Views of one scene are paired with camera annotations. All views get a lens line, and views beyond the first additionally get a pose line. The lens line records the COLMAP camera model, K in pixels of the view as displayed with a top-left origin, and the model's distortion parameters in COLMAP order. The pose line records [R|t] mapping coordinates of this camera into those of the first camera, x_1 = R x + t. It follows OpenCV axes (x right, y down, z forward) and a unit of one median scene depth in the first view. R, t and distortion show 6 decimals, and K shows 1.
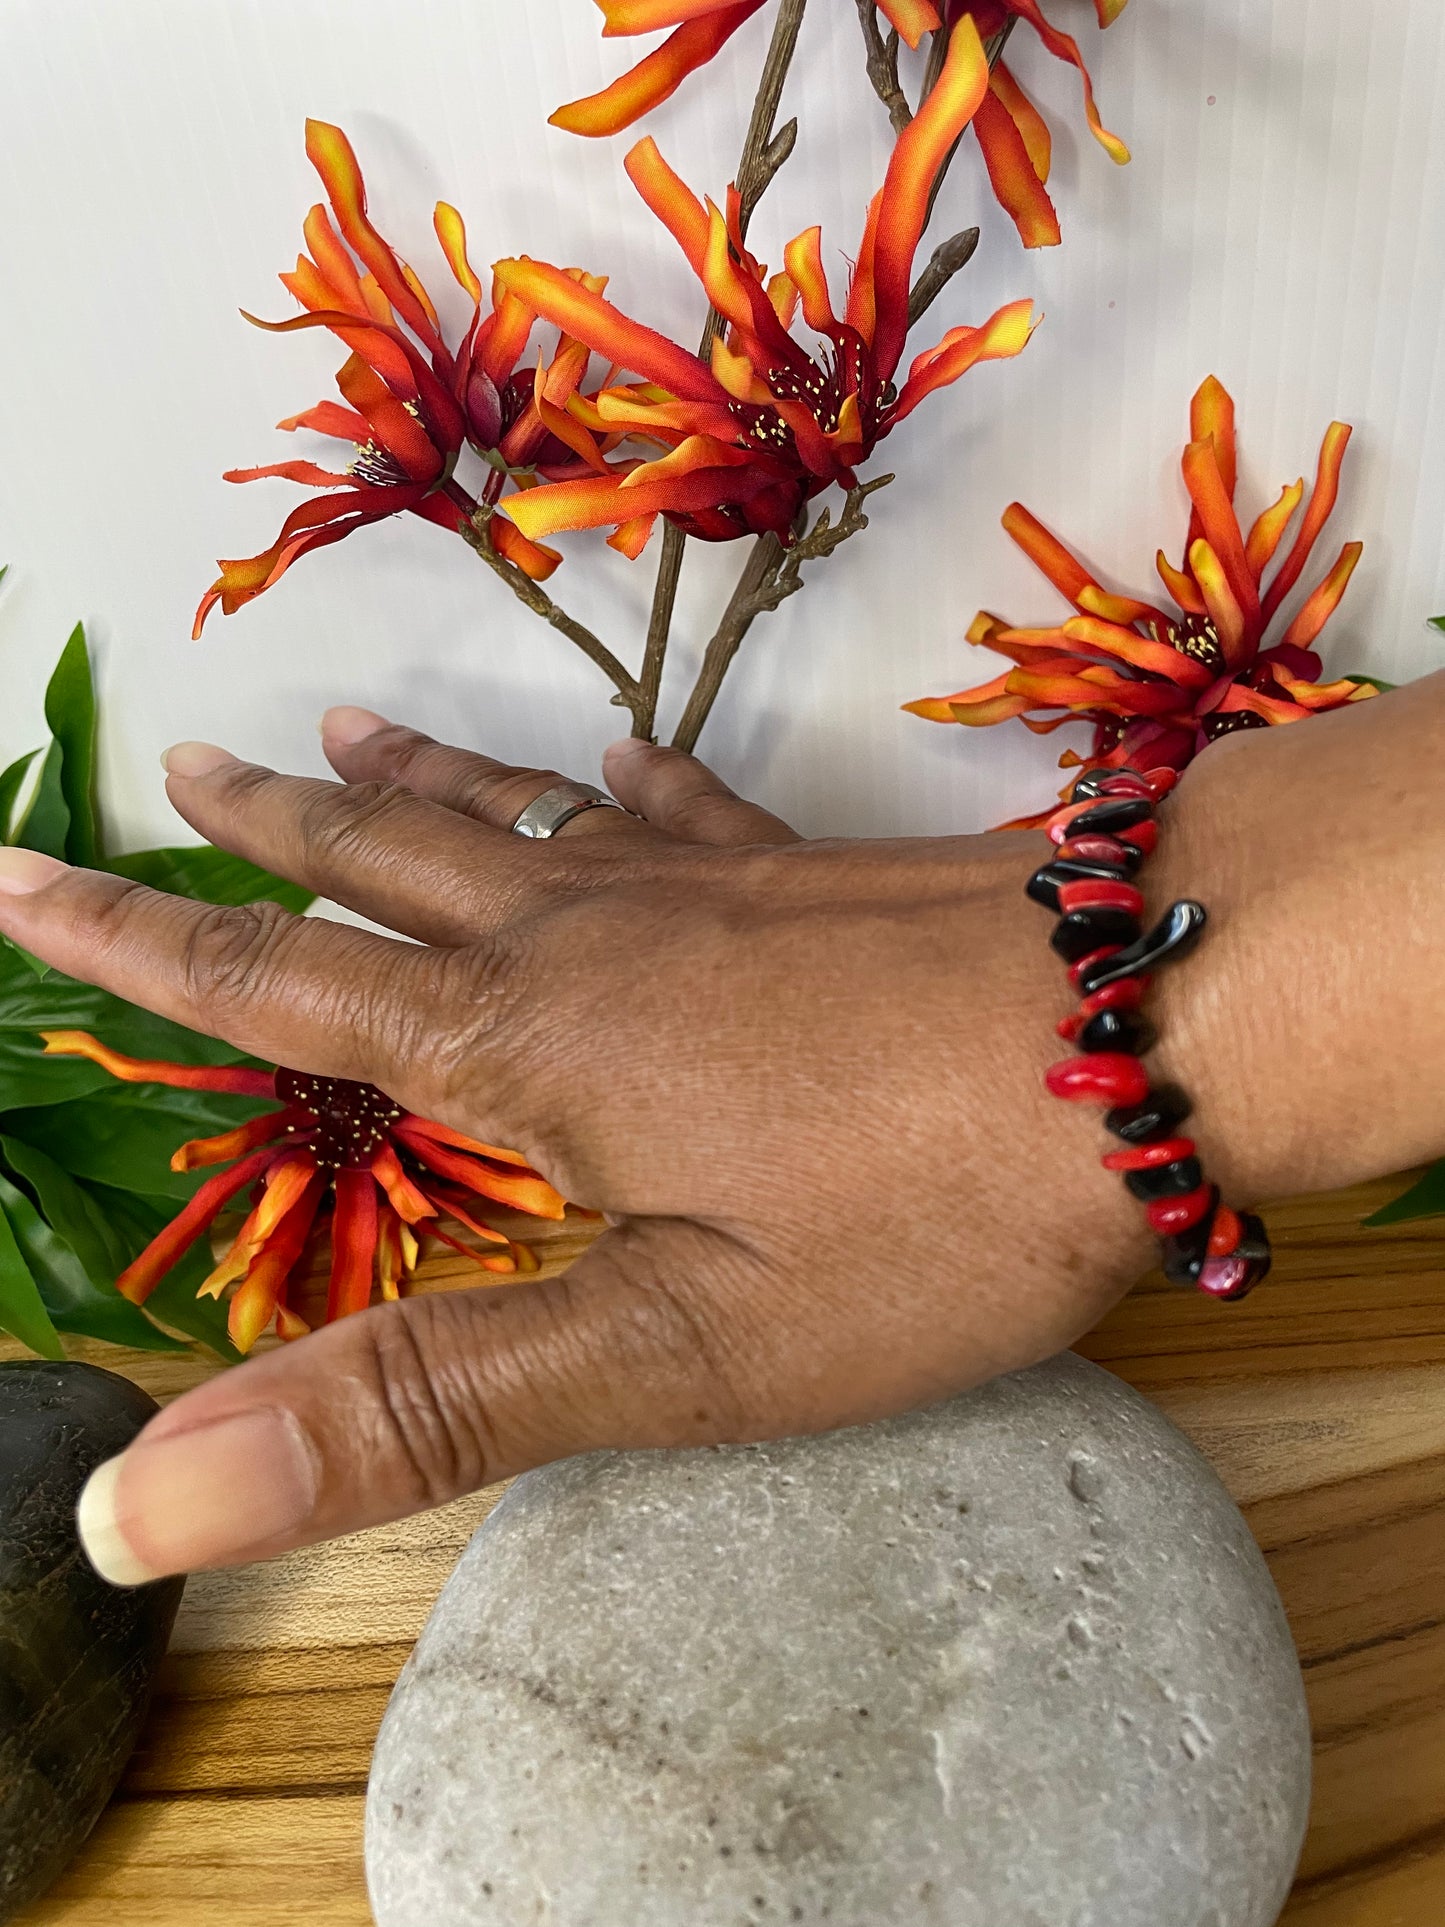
lens RADIAL K [[1527.0, 0, 718.1], [0, 1527.0, 968.5], [0, 0, 1]] dist [0.061009, -0.071930]
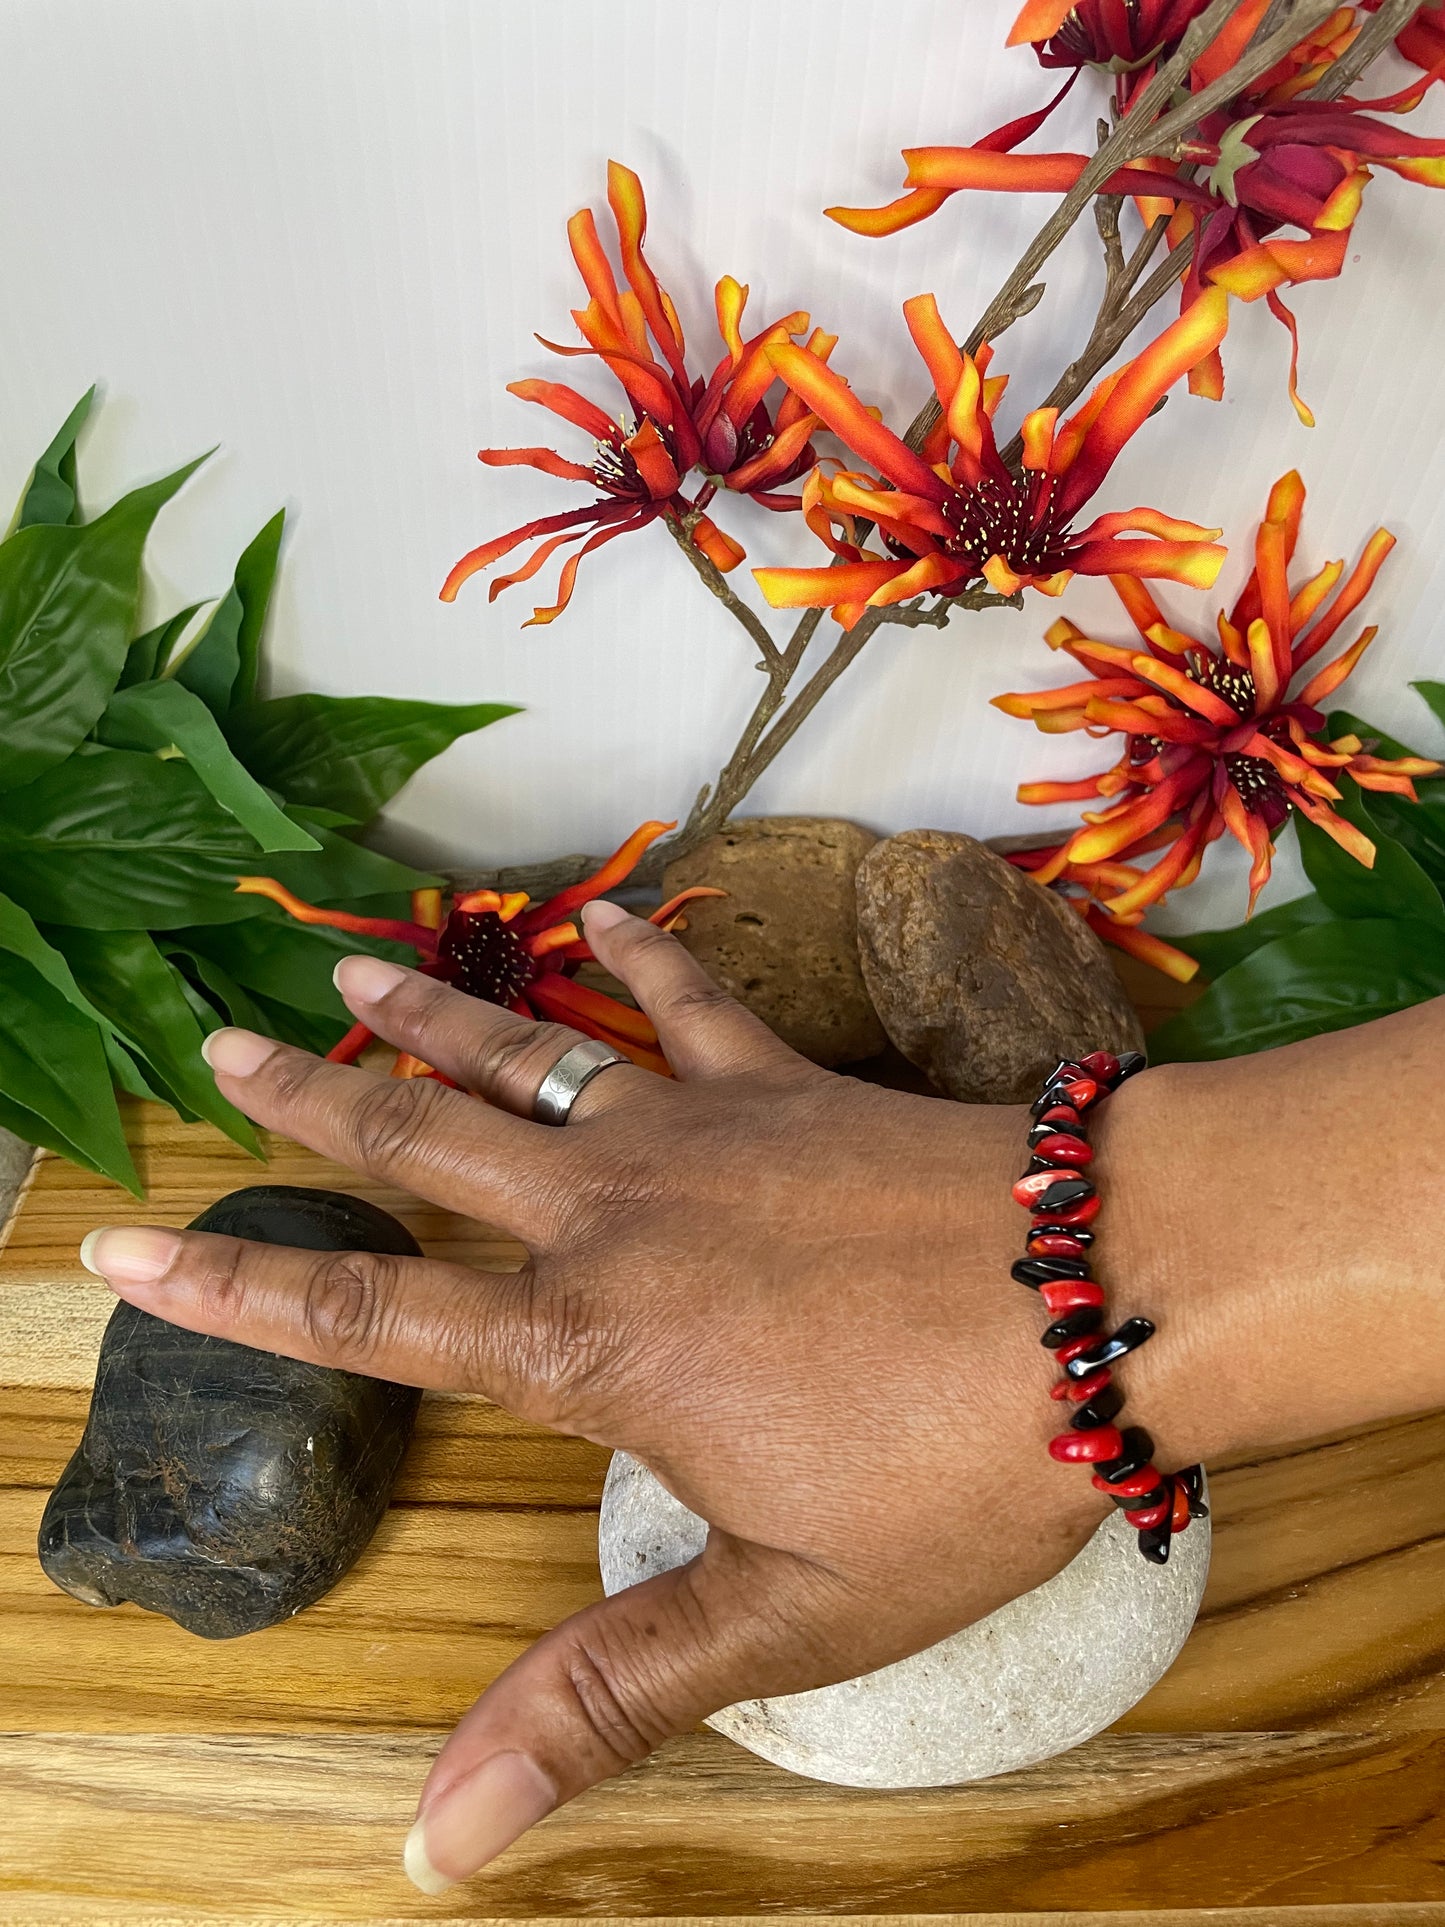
lens RADIAL K [[1506.0, 0, 722.5], [0, 1506.0, 963.5], [0, 0, 1]] dist [0.076135, -0.125579]
pose [[0.984421, 0.111099, 0.136277, -0.267410], [-0.139679, 0.964907, 0.222359, -0.243484], [-0.106791, -0.237930, 0.965394, -0.209401]]
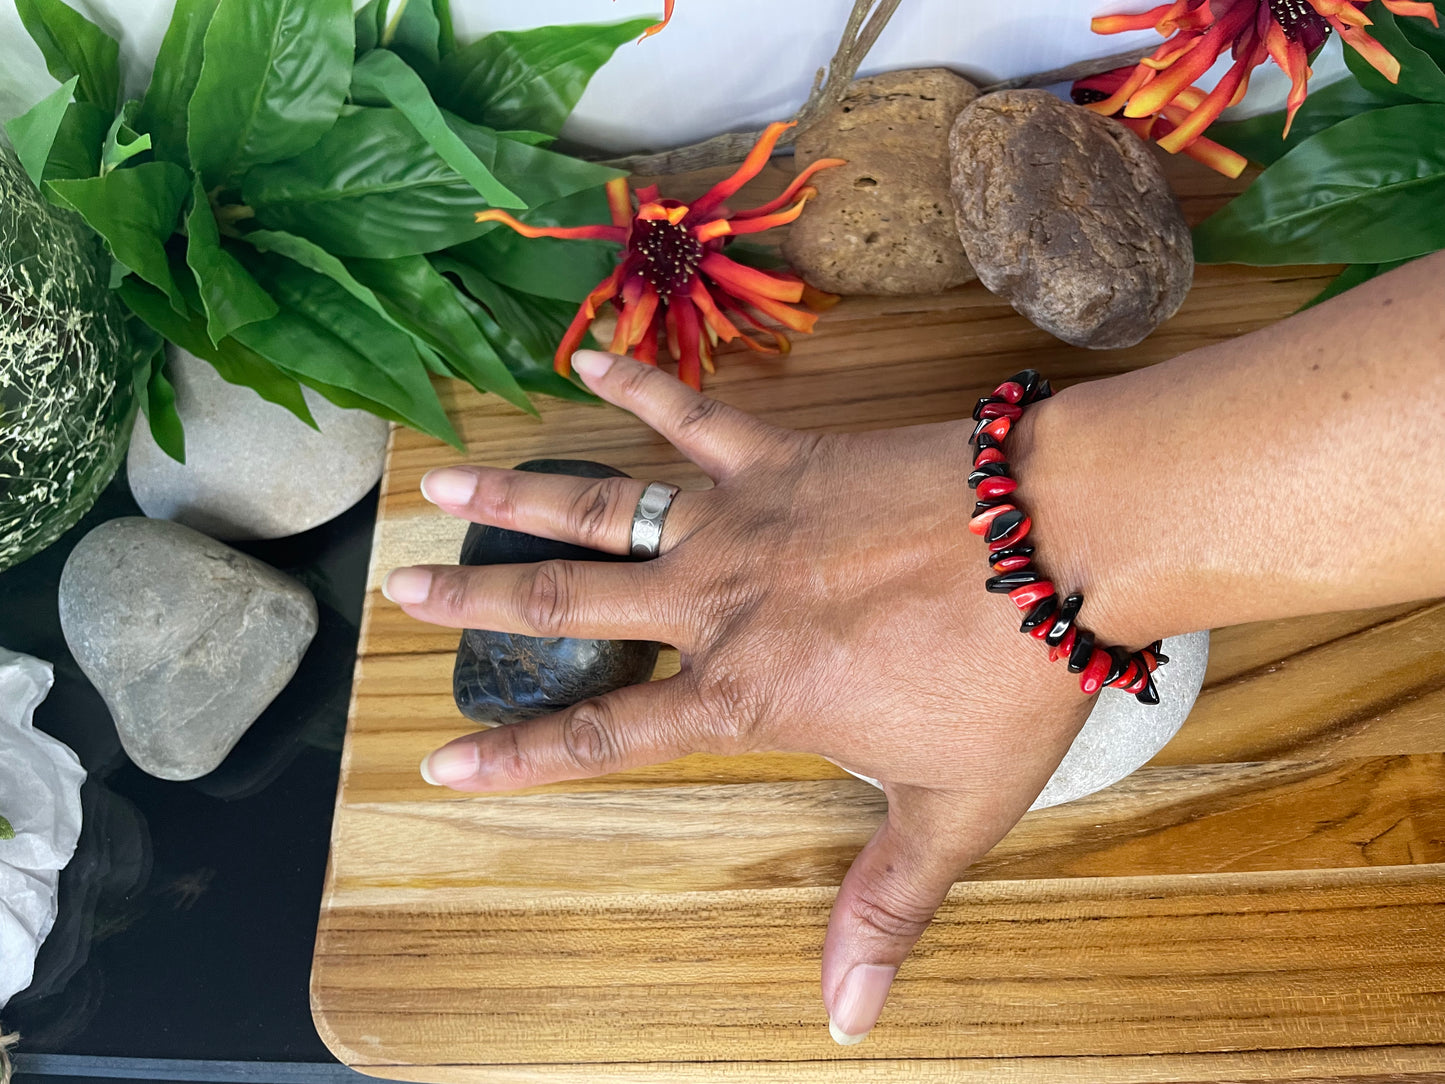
lens RADIAL K [[1122.1, 0, 722.5], [0, 1122.1, 542.0], [0, 0, 1]] dist [0.054425, -0.096179]
pose [[0.999586, -0.026476, -0.011244, -0.216345], [0.027781, 0.787257, 0.615999, -0.474109], [-0.007457, -0.616057, 0.787666, -0.140780]]
